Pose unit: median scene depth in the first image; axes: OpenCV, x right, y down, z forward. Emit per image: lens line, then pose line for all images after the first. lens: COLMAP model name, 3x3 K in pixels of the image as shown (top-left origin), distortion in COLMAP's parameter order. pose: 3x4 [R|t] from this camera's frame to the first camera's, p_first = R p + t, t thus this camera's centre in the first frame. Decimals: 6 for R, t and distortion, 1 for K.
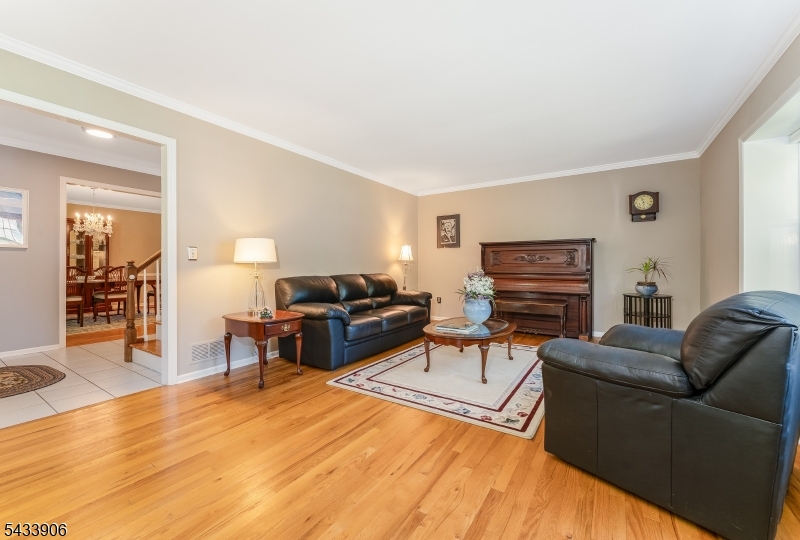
lens RADIAL K [[338.0, 0, 403.4], [0, 338.0, 266.9], [0, 0, 1]] dist [0.003299, 0.000236]
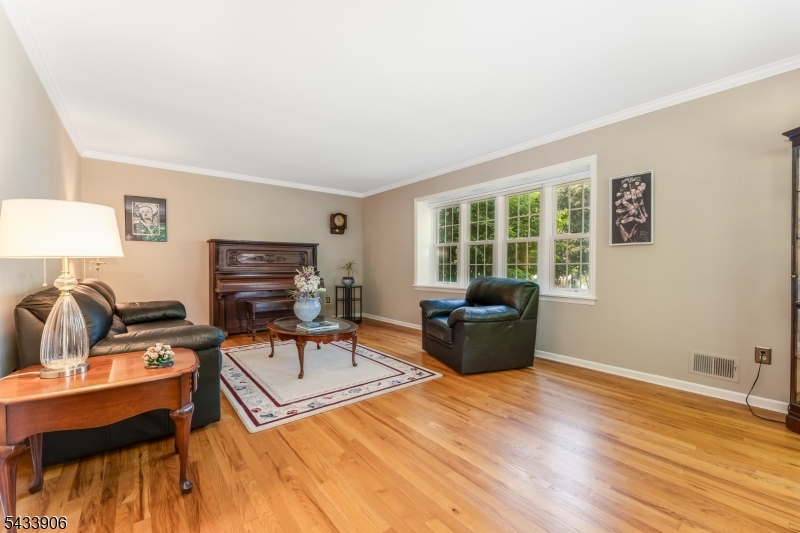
lens RADIAL K [[333.4, 0, 400.7], [0, 333.4, 269.8], [0, 0, 1]] dist [-0.001831, -0.000381]
pose [[0.295261, -0.012878, 0.955330, -0.831524], [0.002829, 0.999917, 0.012605, -0.003988], [-0.955412, -0.001019, 0.295273, 0.521392]]
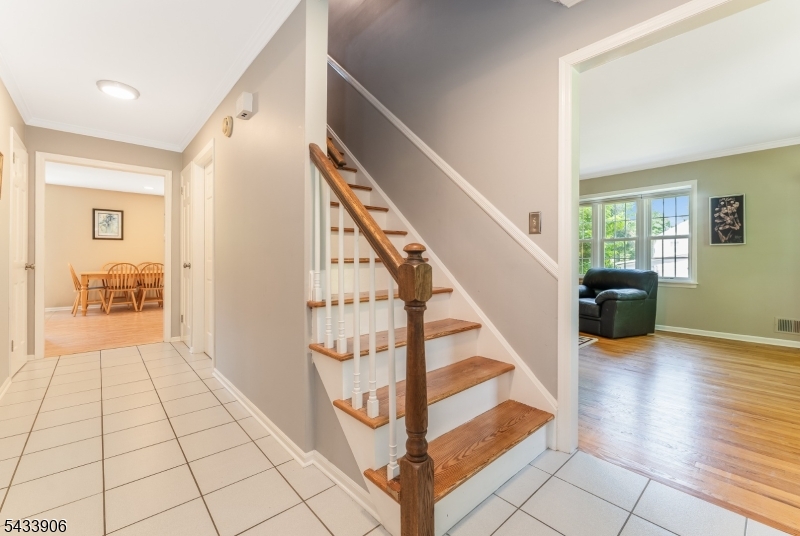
lens RADIAL K [[333.4, 0, 398.8], [0, 333.4, 260.9], [0, 0, 1]] dist [-0.001831, -0.000381]
pose [[0.231739, 0.000591, 0.972778, -1.438504], [0.004561, 0.999988, -0.001694, 0.000778], [-0.972767, 0.004830, 0.231734, 1.264573]]
